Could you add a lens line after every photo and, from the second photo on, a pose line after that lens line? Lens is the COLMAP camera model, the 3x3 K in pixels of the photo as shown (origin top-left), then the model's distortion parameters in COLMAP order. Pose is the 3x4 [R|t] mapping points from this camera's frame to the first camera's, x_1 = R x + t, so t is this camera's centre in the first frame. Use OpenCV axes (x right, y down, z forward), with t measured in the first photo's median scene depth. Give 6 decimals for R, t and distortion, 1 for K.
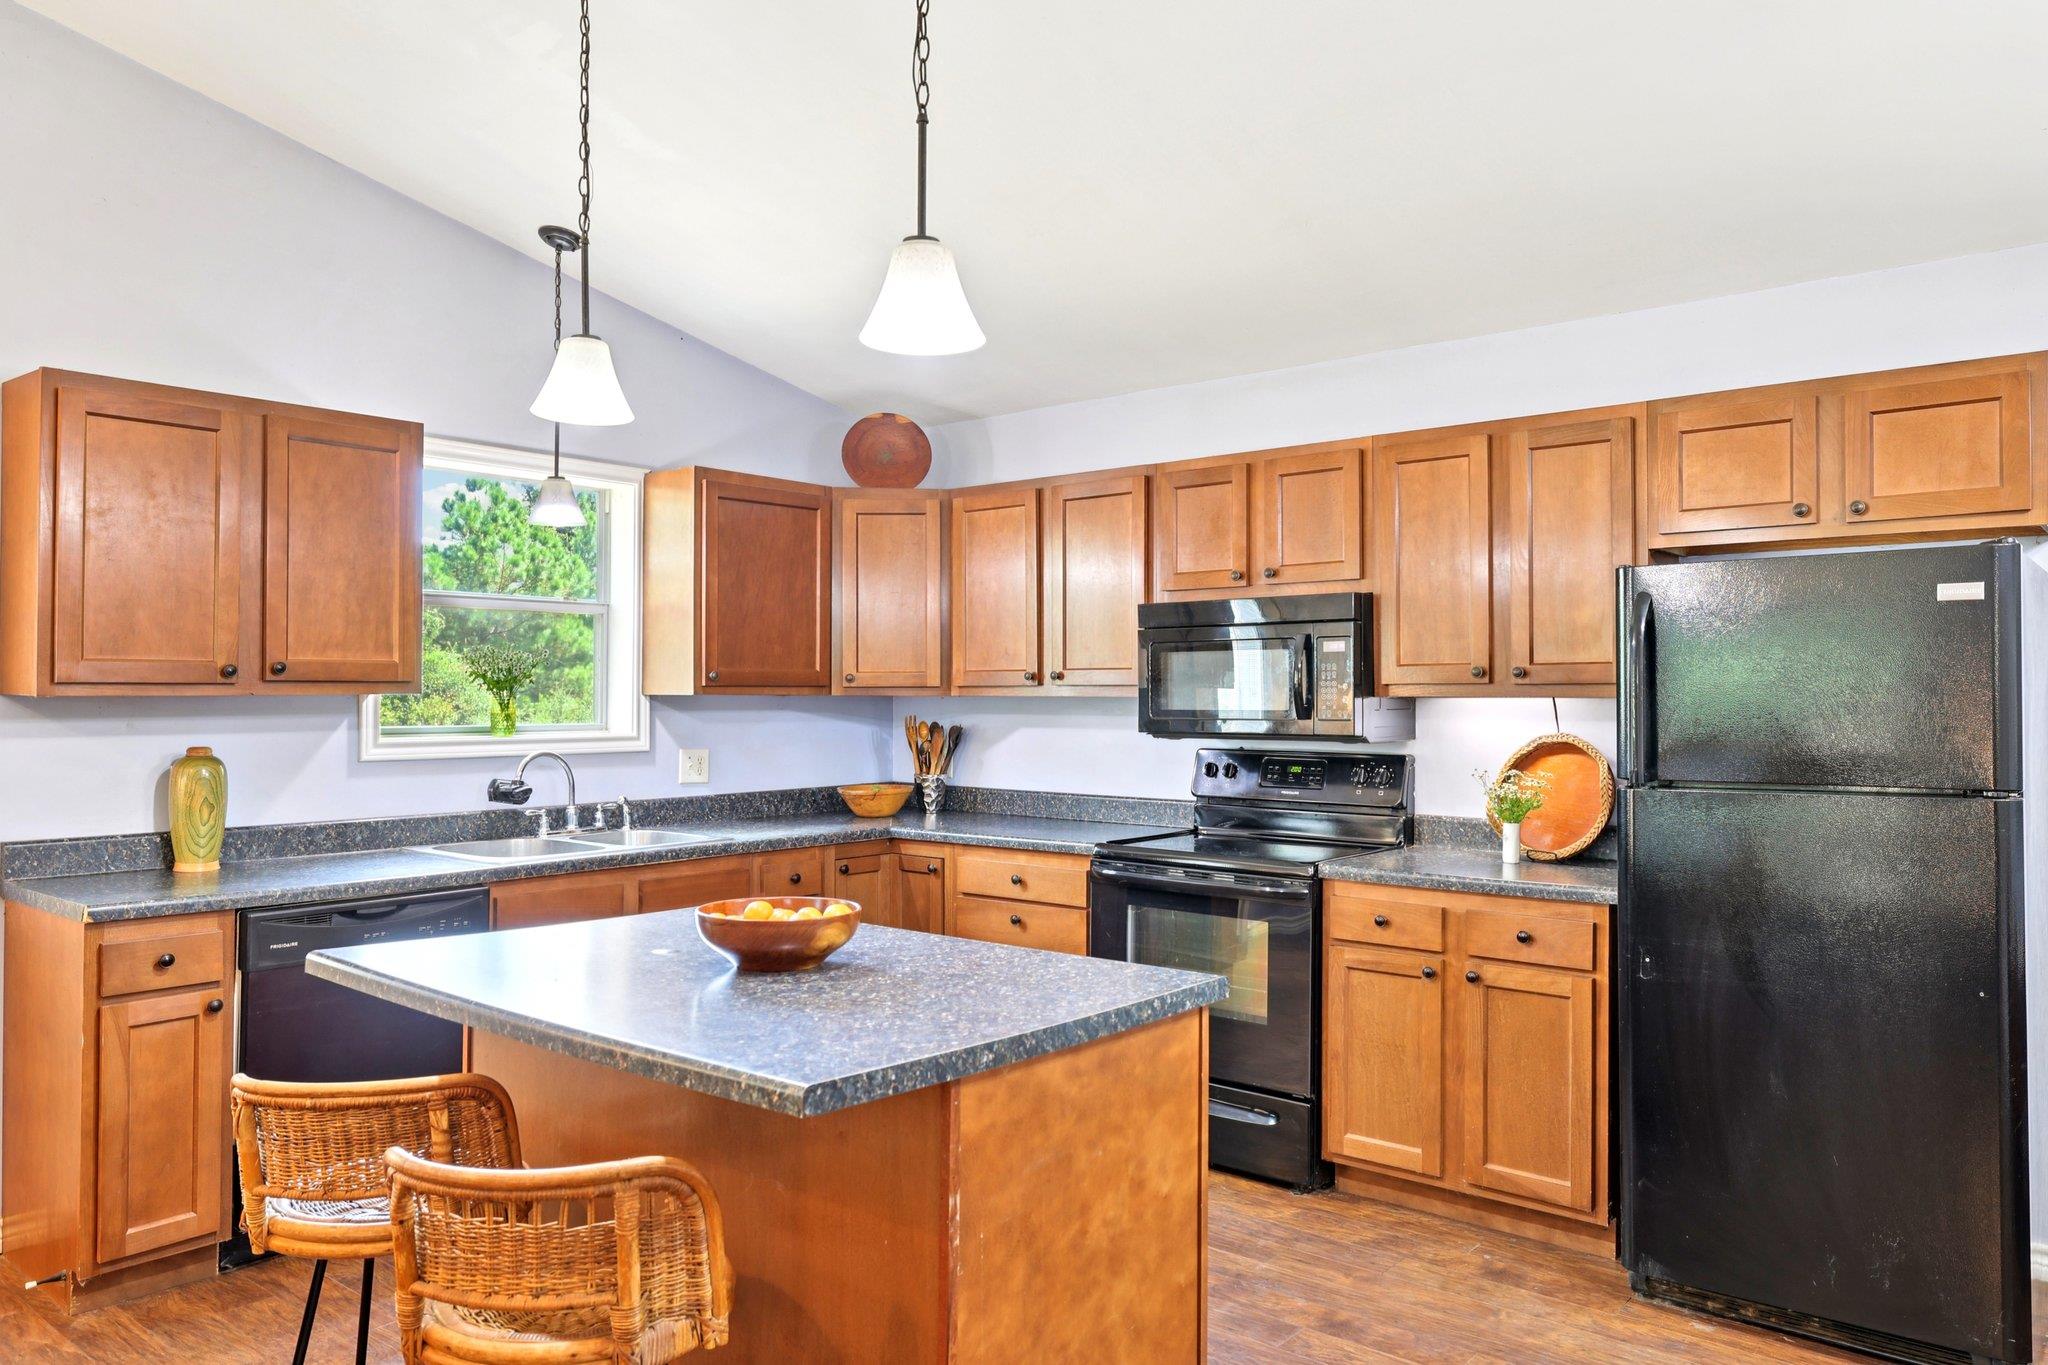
lens RADIAL K [[1379.2, 0, 1024.0], [0, 1379.2, 682.5], [0, 0, 1]] dist [-0.002575, -0.000361]
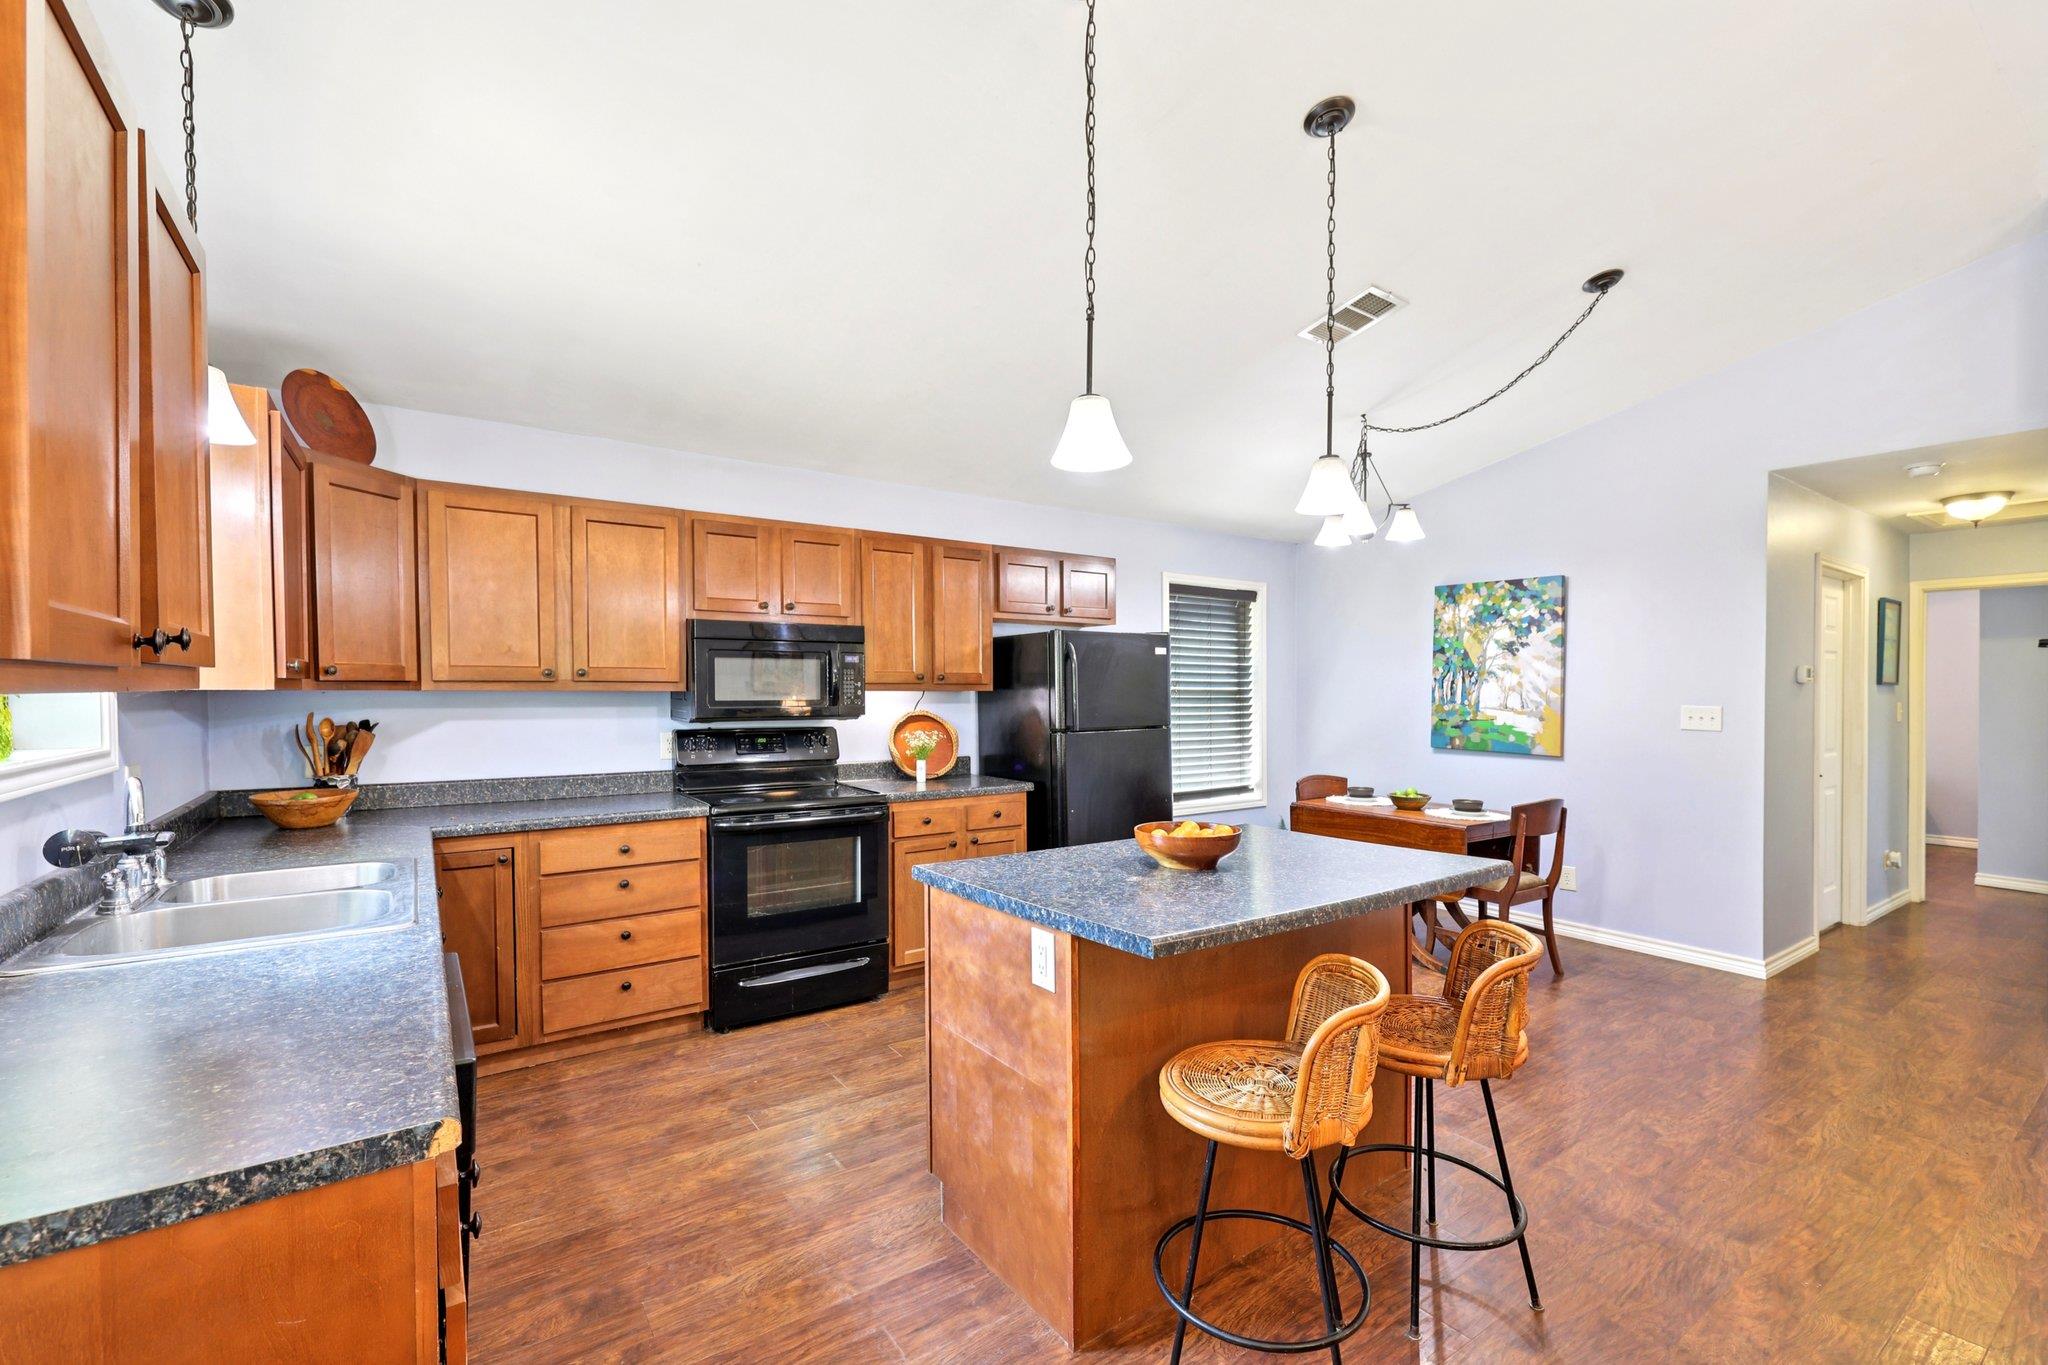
lens RADIAL K [[884.7, 0, 1032.4], [0, 884.7, 713.4], [0, 0, 1]] dist [0.002043, 0.000183]
pose [[0.265992, -0.026173, 0.963620, -0.691632], [-0.010350, 0.999496, 0.030005, 0.003367], [-0.963920, -0.017954, 0.265587, 0.522413]]
